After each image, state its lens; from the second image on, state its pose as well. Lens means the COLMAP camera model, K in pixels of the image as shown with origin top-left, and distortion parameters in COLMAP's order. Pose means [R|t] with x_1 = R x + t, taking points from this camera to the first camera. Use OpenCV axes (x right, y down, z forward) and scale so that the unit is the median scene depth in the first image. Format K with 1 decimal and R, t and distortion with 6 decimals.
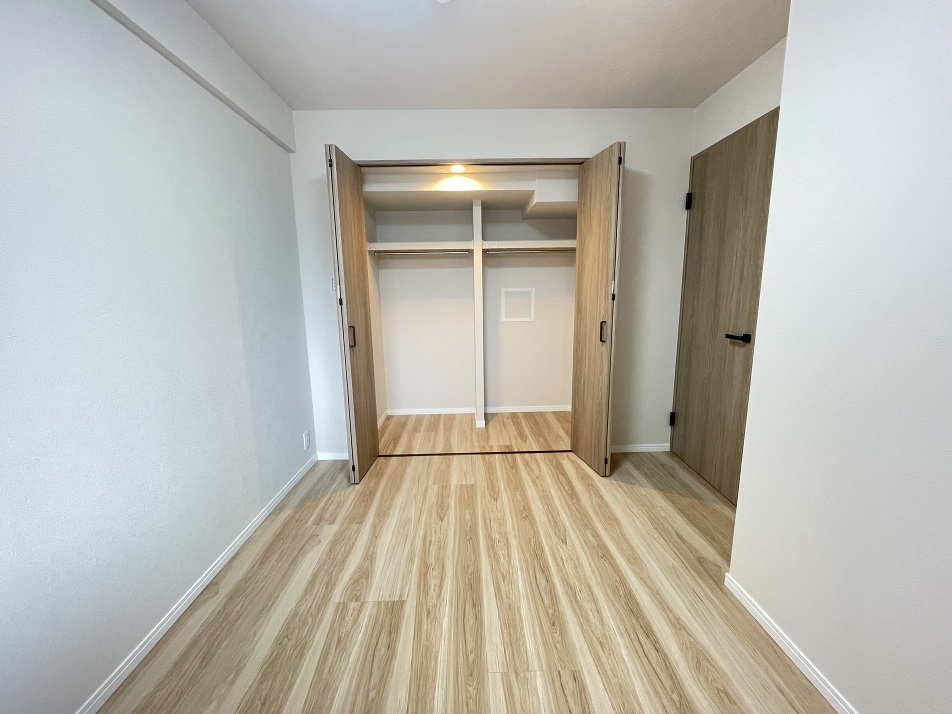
lens RADIAL K [[384.1, 0, 474.8], [0, 384.1, 356.2], [0, 0, 1]] dist [-0.003112, 0.000116]
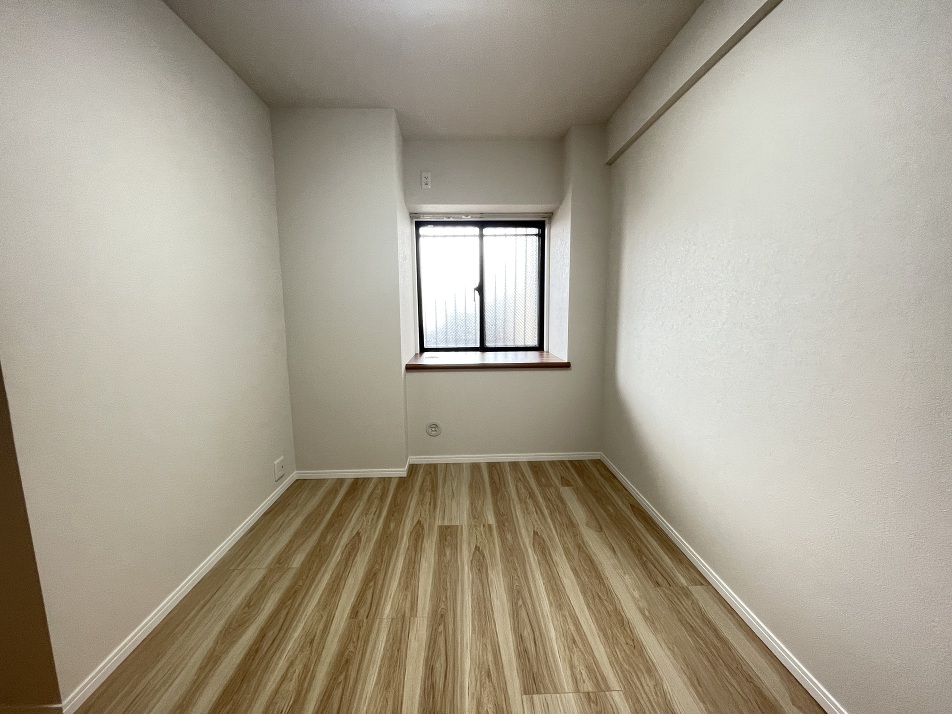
lens RADIAL K [[384.1, 0, 474.8], [0, 384.1, 356.2], [0, 0, 1]] dist [-0.003112, 0.000116]
pose [[-0.999577, 0.027687, -0.008883, -0.110457], [0.023769, 0.954012, 0.298826, -0.254744], [0.016748, 0.298489, -0.954266, 1.712855]]
